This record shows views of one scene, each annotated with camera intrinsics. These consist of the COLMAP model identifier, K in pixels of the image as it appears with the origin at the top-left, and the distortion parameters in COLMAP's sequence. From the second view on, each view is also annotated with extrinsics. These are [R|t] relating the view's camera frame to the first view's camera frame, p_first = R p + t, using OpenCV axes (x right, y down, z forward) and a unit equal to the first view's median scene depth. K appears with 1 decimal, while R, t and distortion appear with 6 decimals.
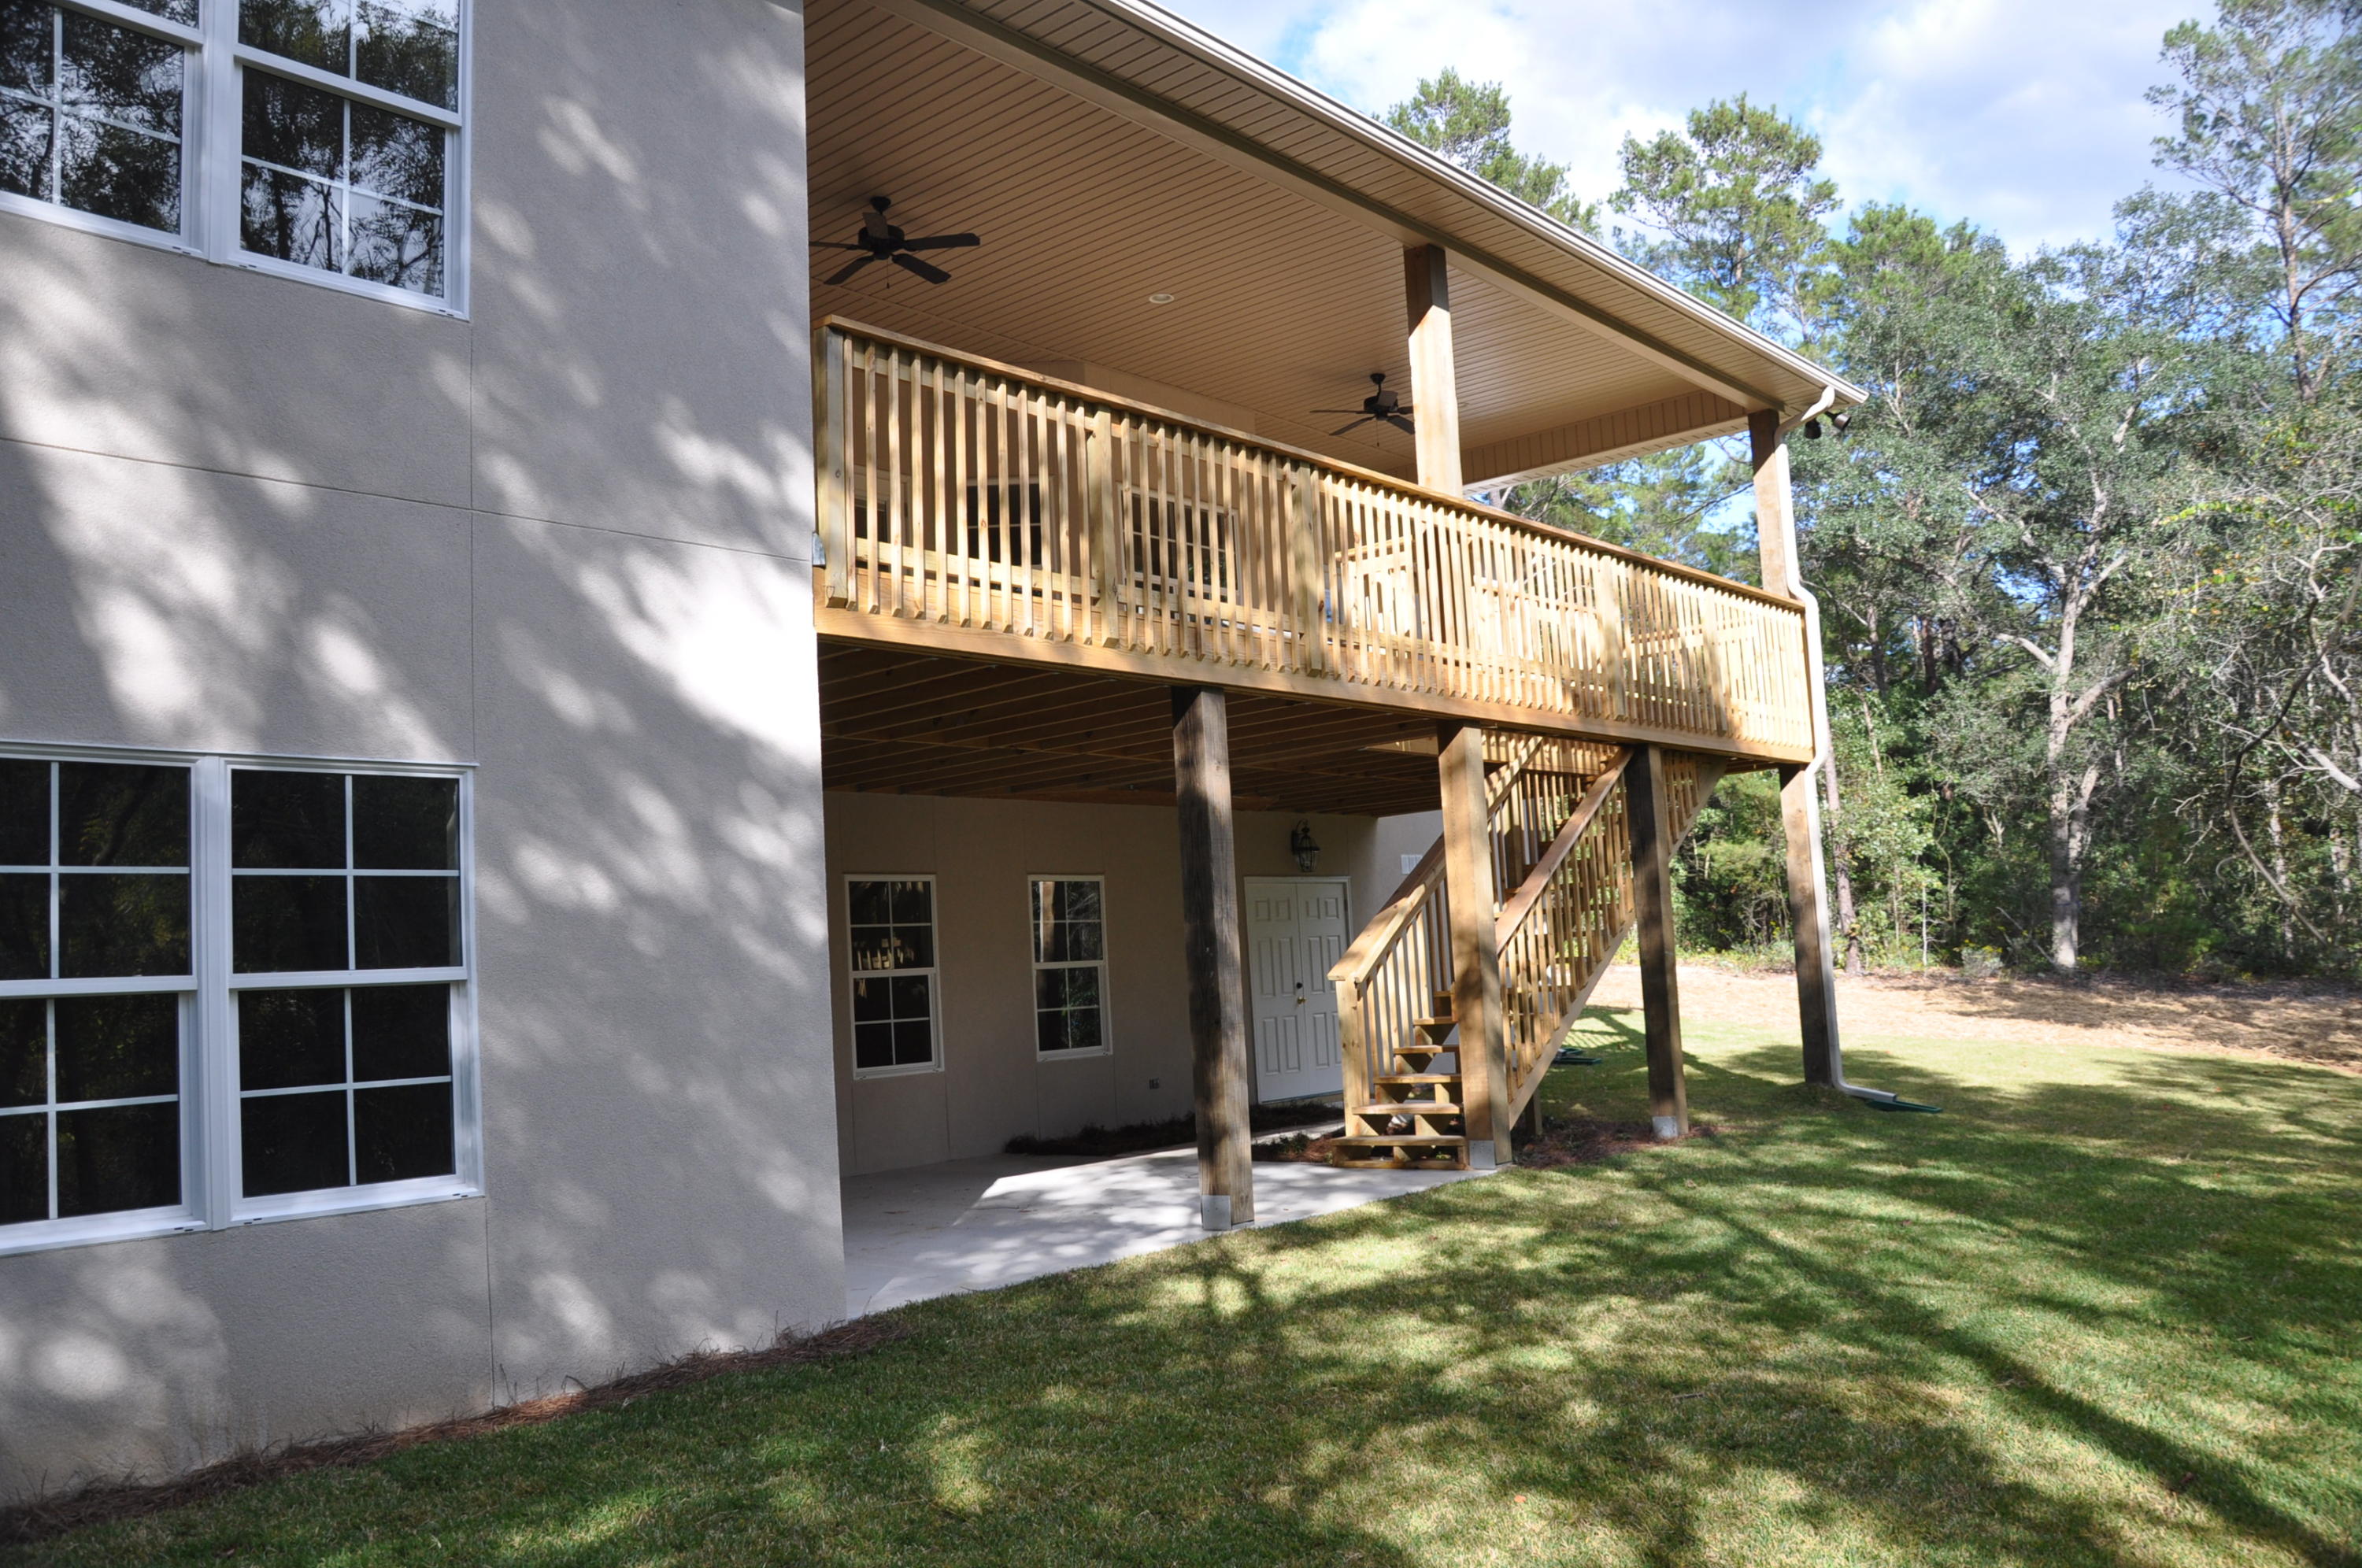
lens RADIAL K [[1868.2, 0, 1179.7], [0, 1868.2, 768.9], [0, 0, 1]] dist [-0.060047, 0.007658]
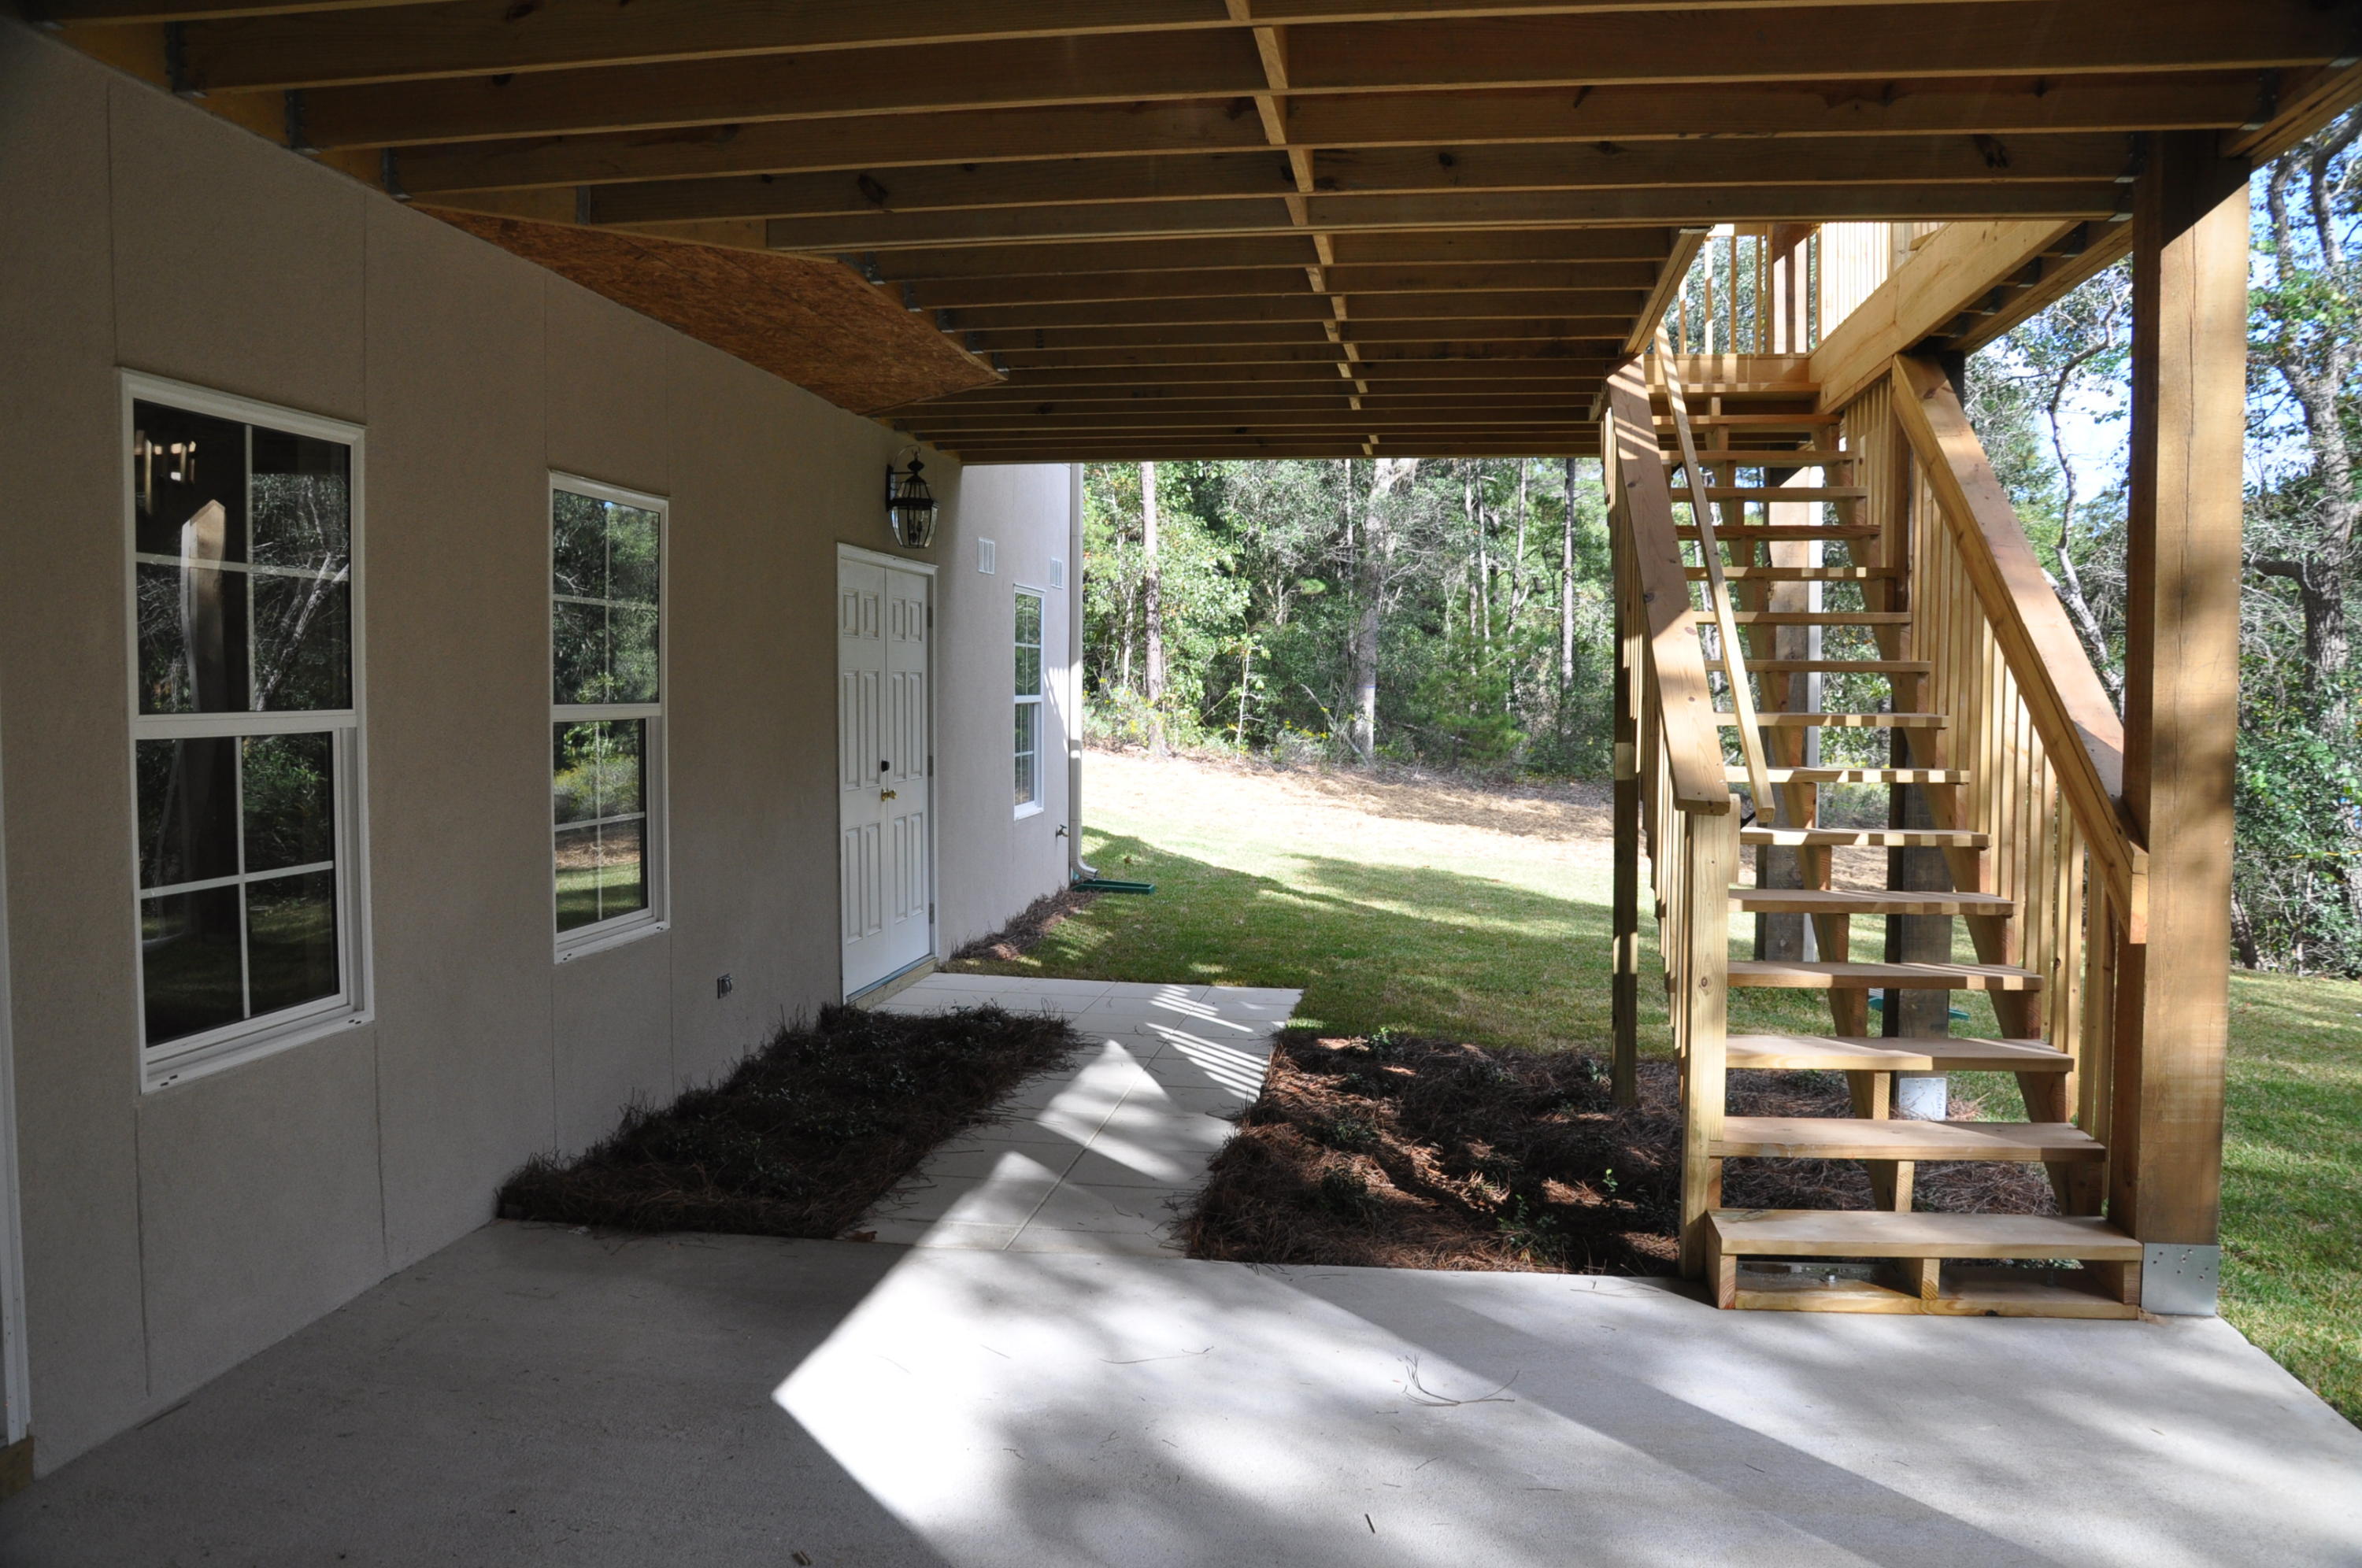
lens RADIAL K [[1868.2, 0, 1179.8], [0, 1868.2, 781.9], [0, 0, 1]] dist [-0.060047, 0.007658]
pose [[0.837511, 0.036173, 0.545222, -0.187129], [-0.115202, 0.987067, 0.111474, 0.066017], [-0.534138, -0.156171, 0.830847, 0.652455]]
